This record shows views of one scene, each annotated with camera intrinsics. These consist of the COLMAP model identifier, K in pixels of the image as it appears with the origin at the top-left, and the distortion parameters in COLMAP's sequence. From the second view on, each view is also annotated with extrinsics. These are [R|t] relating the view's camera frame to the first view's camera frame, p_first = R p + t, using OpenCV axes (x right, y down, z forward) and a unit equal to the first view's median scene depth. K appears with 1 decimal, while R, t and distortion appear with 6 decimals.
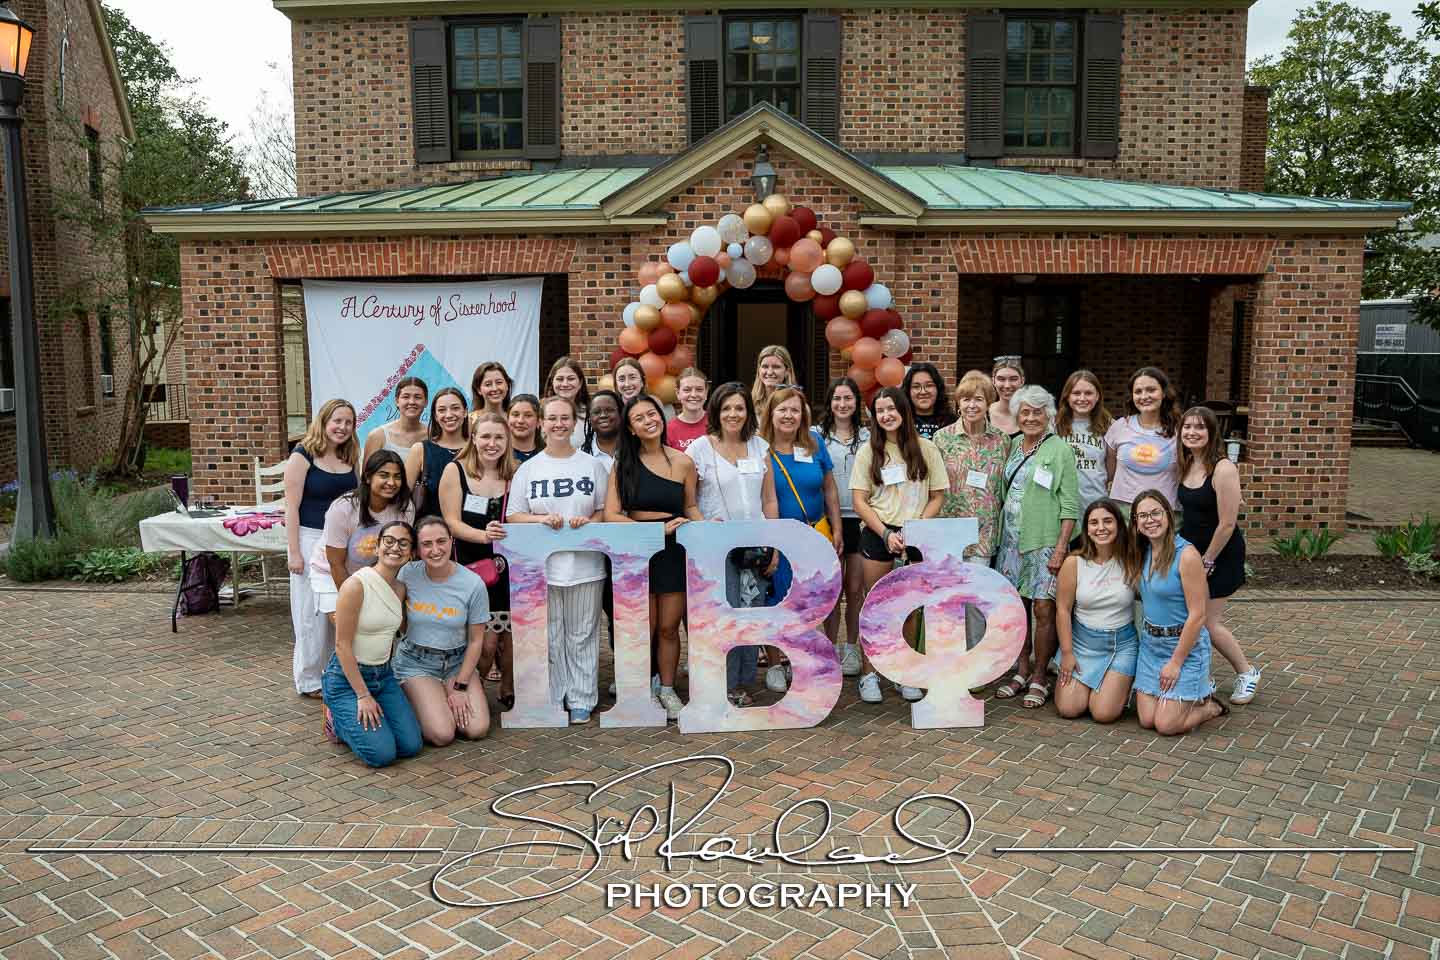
lens RADIAL K [[1134.9, 0, 720.0], [0, 1134.9, 480.0], [0, 0, 1]] dist [-0.139251, 0.152699]
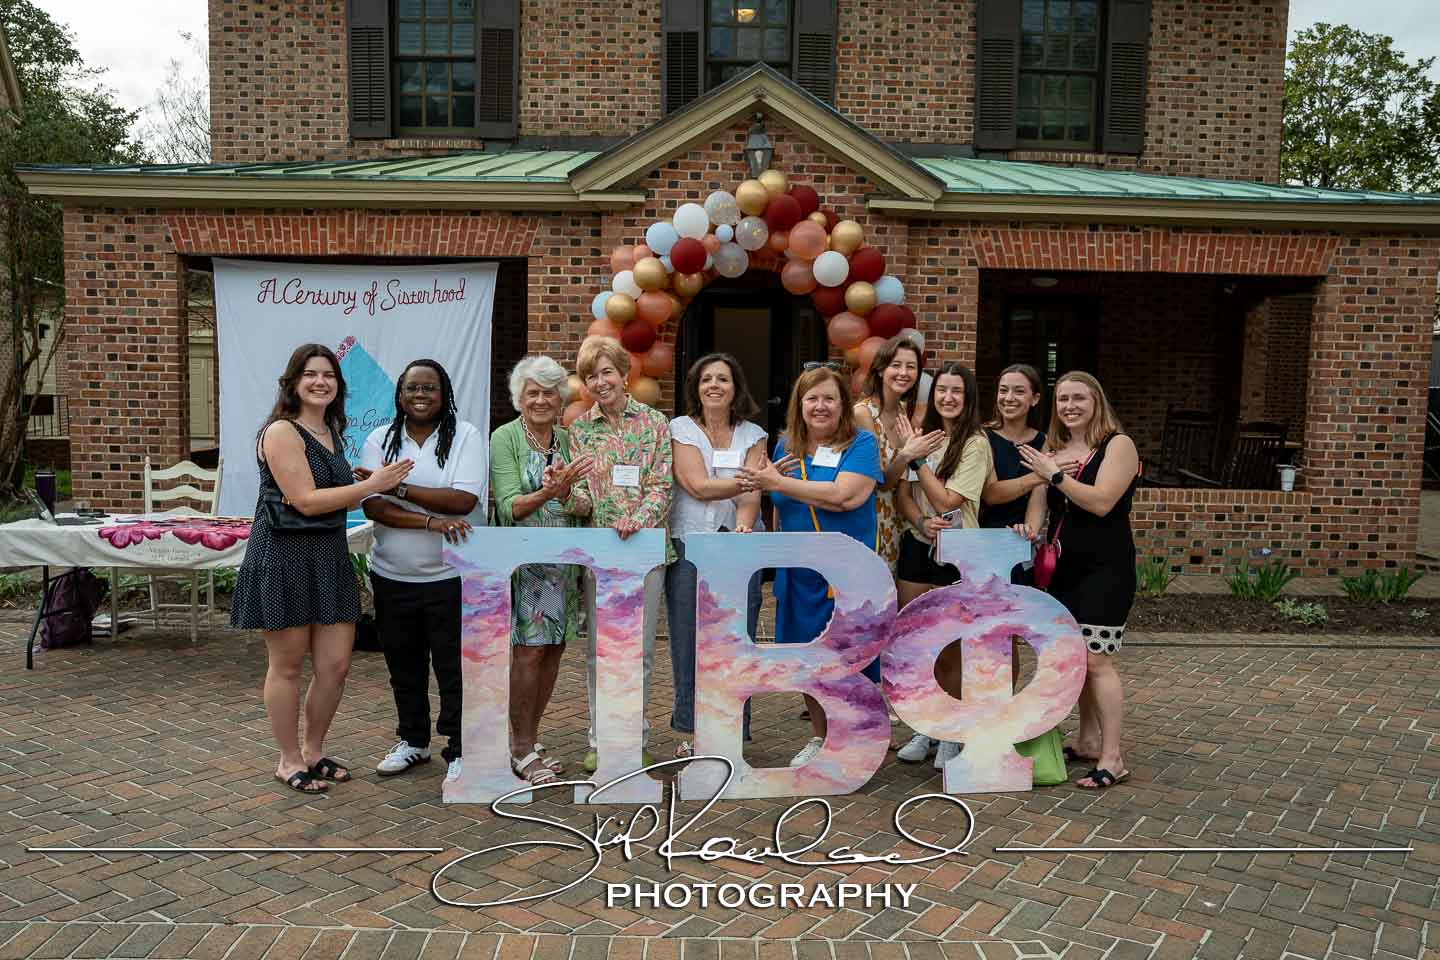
lens RADIAL K [[1211.7, 0, 720.0], [0, 1211.7, 480.0], [0, 0, 1]] dist [-0.127563, 0.183446]
pose [[0.998912, 0.017642, 0.043161, -0.025039], [-0.016002, 0.999148, -0.038042, 0.018470], [-0.043795, 0.037310, 0.998344, 0.084750]]
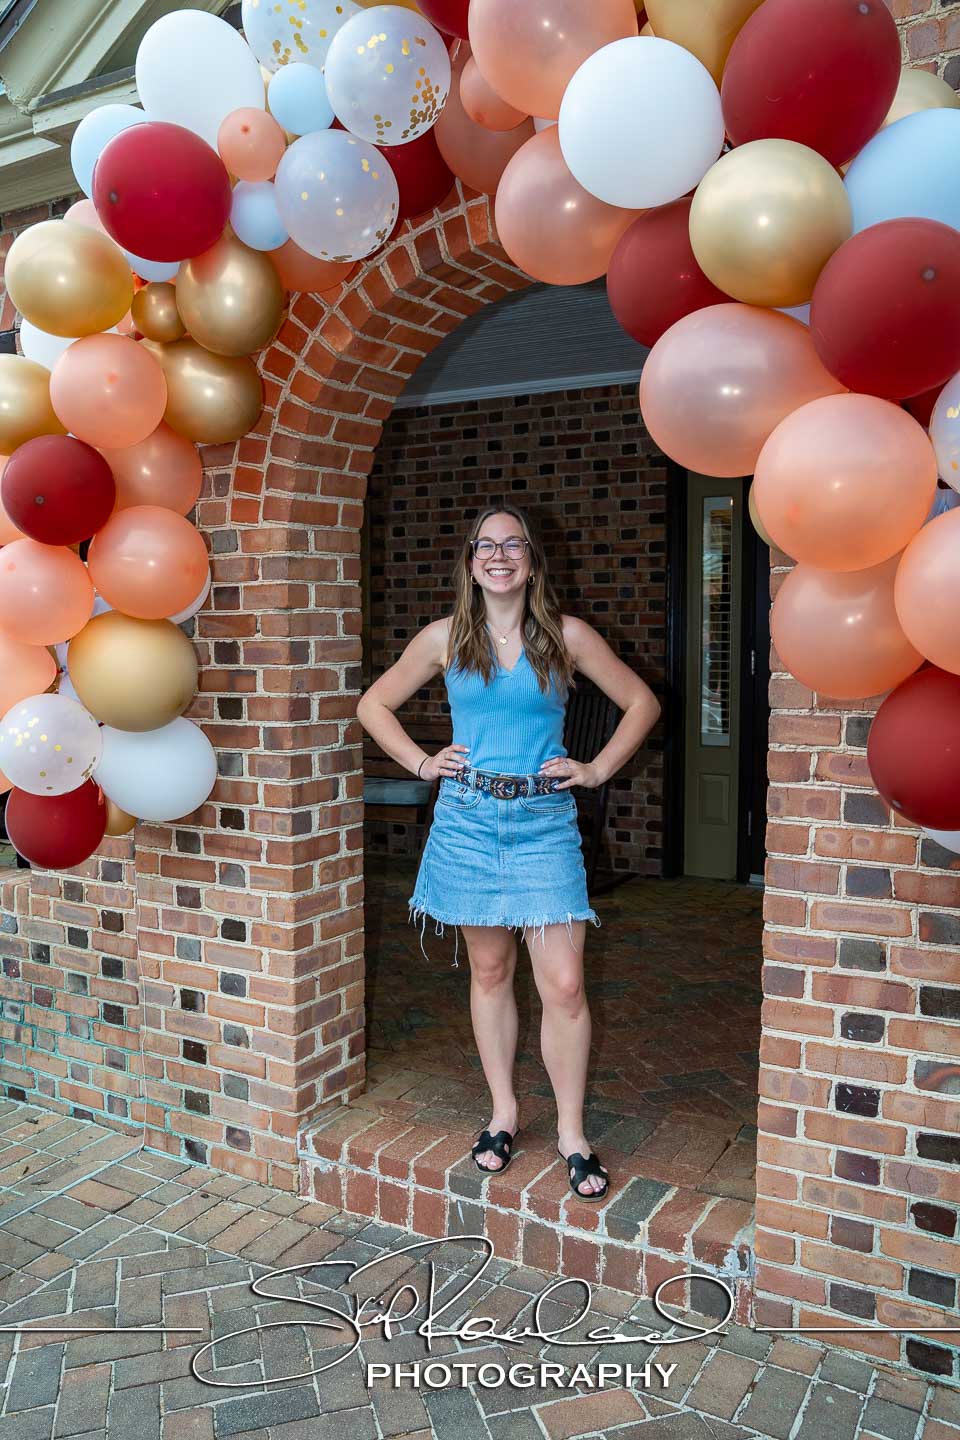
lens RADIAL K [[1187.2, 0, 480.0], [0, 1187.2, 720.0], [0, 0, 1]] dist [-0.131482, 0.175257]
pose [[0.886487, 0.034898, -0.461435, 0.154818], [-0.067718, 0.996201, -0.054753, -0.057131], [0.457771, 0.079785, 0.885483, 0.761230]]
